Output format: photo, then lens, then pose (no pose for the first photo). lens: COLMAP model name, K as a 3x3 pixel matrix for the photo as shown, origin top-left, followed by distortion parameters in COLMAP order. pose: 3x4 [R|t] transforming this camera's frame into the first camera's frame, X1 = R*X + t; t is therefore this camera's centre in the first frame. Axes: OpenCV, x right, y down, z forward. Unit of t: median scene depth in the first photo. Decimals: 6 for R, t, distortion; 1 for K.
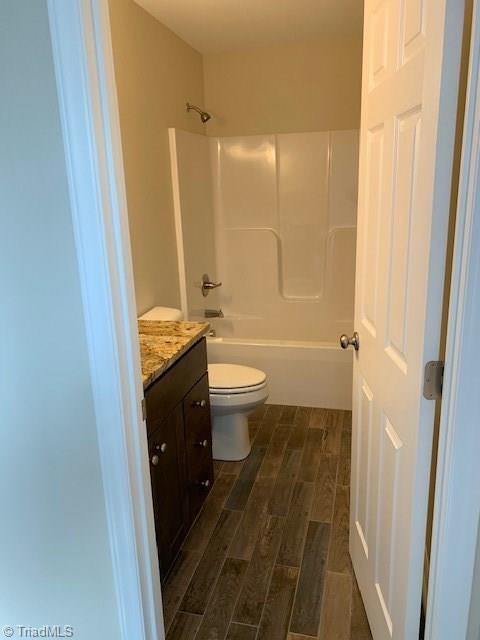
lens RADIAL K [[491.5, 0, 239.5], [0, 491.5, 324.7], [0, 0, 1]] dist [0.032453, -0.020225]
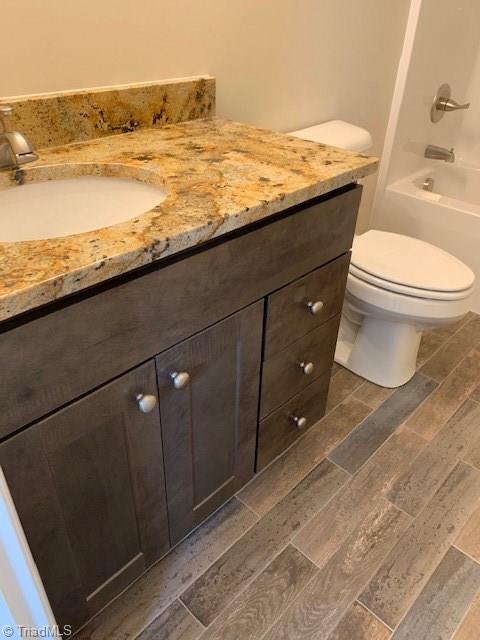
lens RADIAL K [[491.5, 0, 241.2], [0, 491.5, 323.0], [0, 0, 1]] dist [0.032453, -0.020225]
pose [[0.869760, 0.328711, -0.368057, 0.052819], [-0.192489, 0.912758, 0.360308, -0.005780], [0.454384, -0.242534, 0.857154, 0.429660]]
